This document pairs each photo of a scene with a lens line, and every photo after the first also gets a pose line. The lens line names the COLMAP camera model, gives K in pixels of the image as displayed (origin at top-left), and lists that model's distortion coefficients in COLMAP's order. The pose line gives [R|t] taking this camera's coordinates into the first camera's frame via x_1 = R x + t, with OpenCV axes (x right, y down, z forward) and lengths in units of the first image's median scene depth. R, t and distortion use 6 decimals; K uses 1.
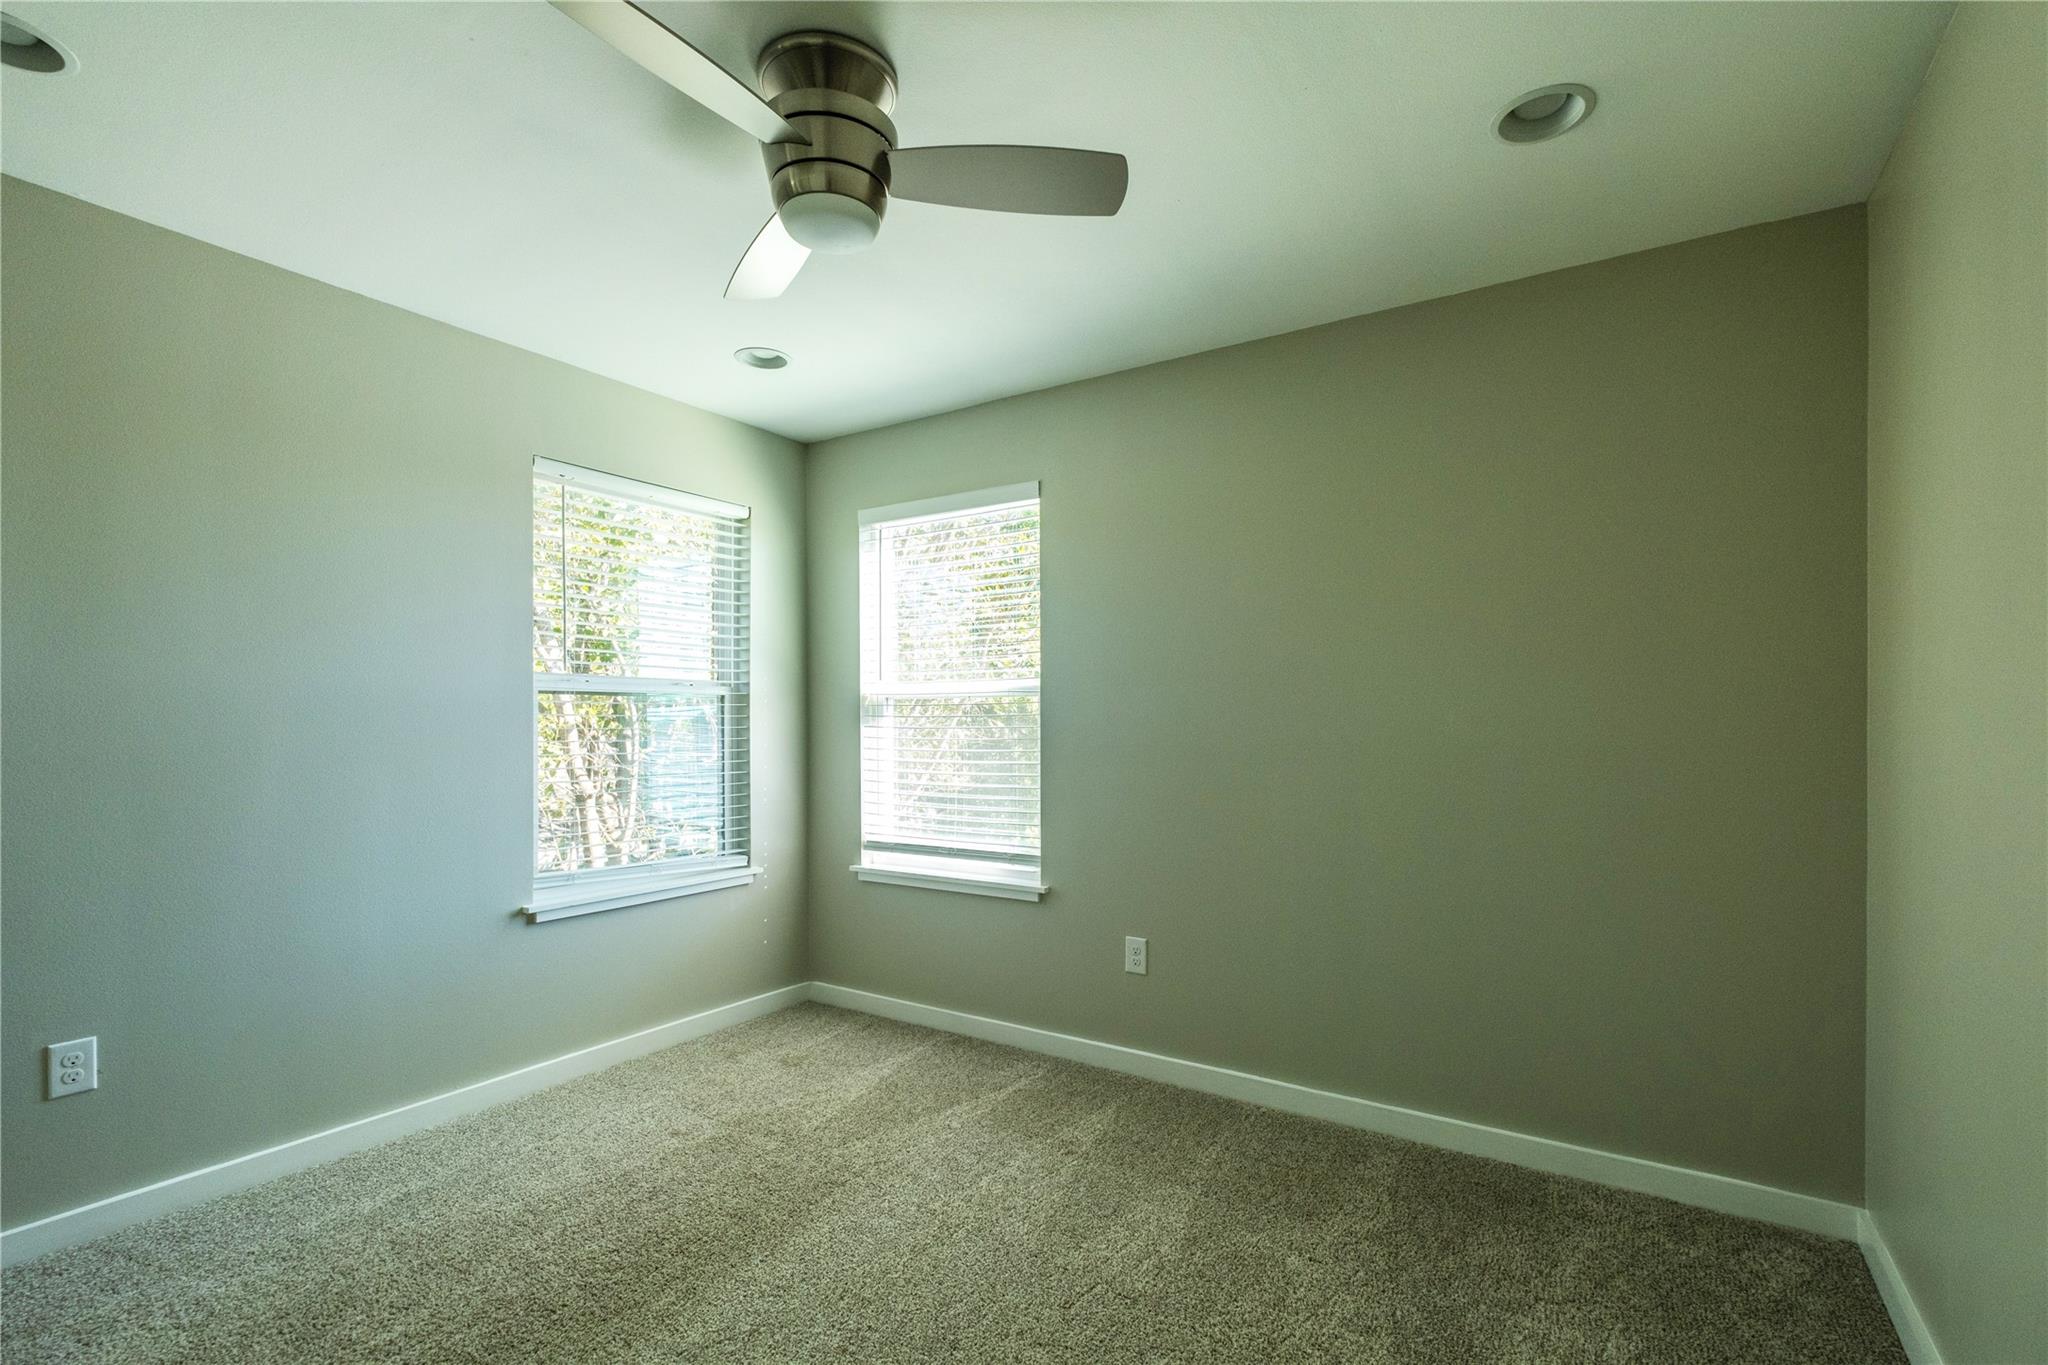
lens RADIAL K [[918.8, 0, 973.9], [0, 918.8, 723.2], [0, 0, 1]] dist [0.007211, -0.006270]
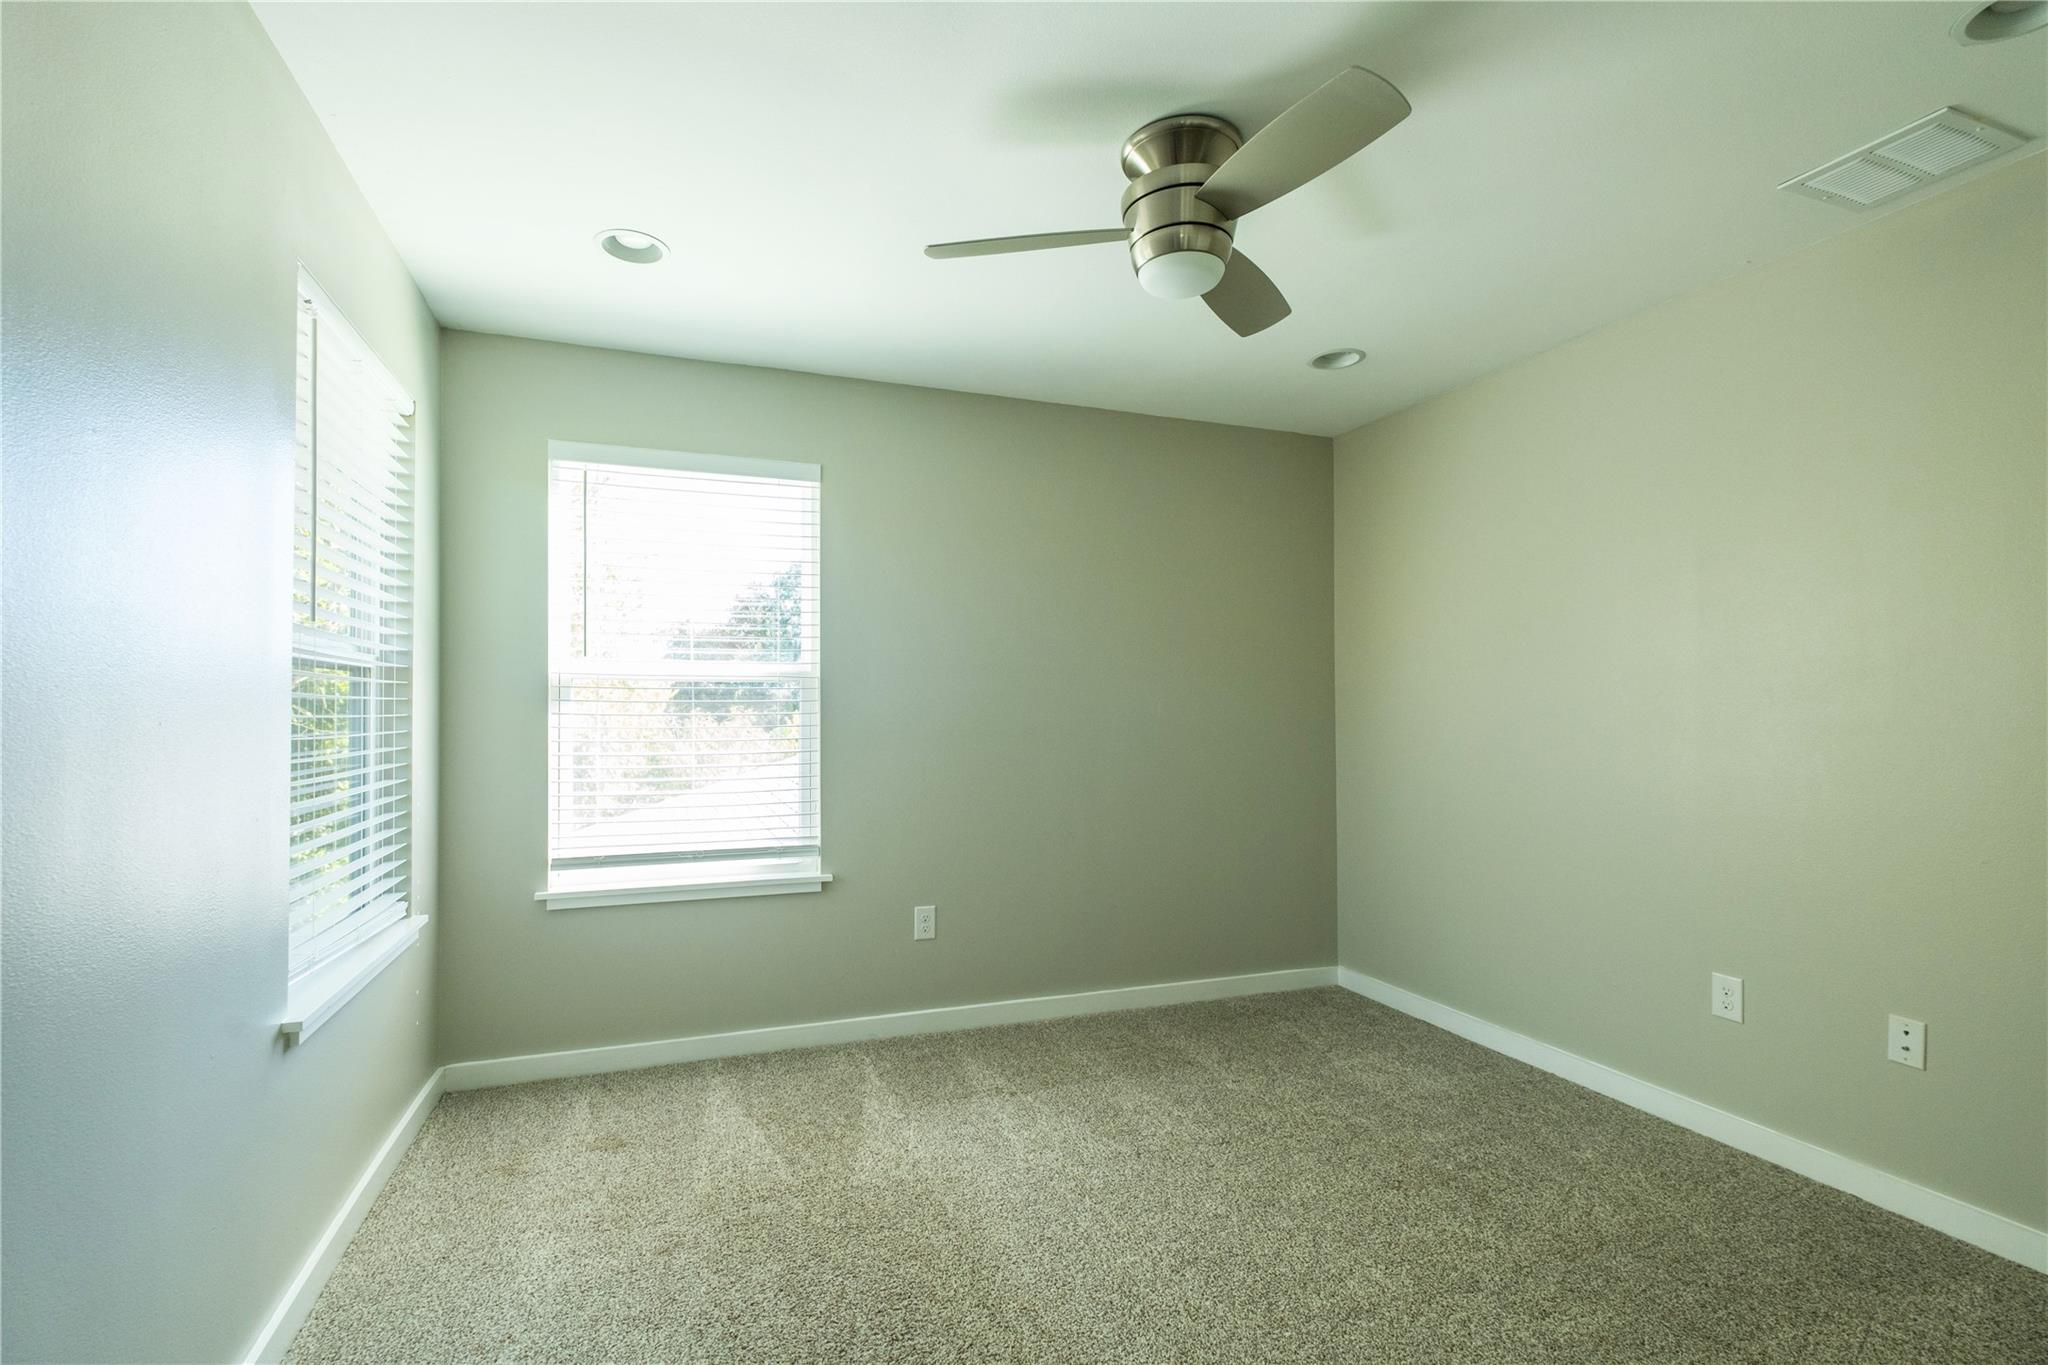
lens RADIAL K [[918.8, 0, 1020.2], [0, 918.8, 692.9], [0, 0, 1]] dist [0.007211, -0.006270]
pose [[0.594974, 0.018072, 0.803542, -0.596104], [-0.000382, 0.999753, -0.022202, 0.003760], [-0.803745, 0.012903, 0.594834, 0.240979]]
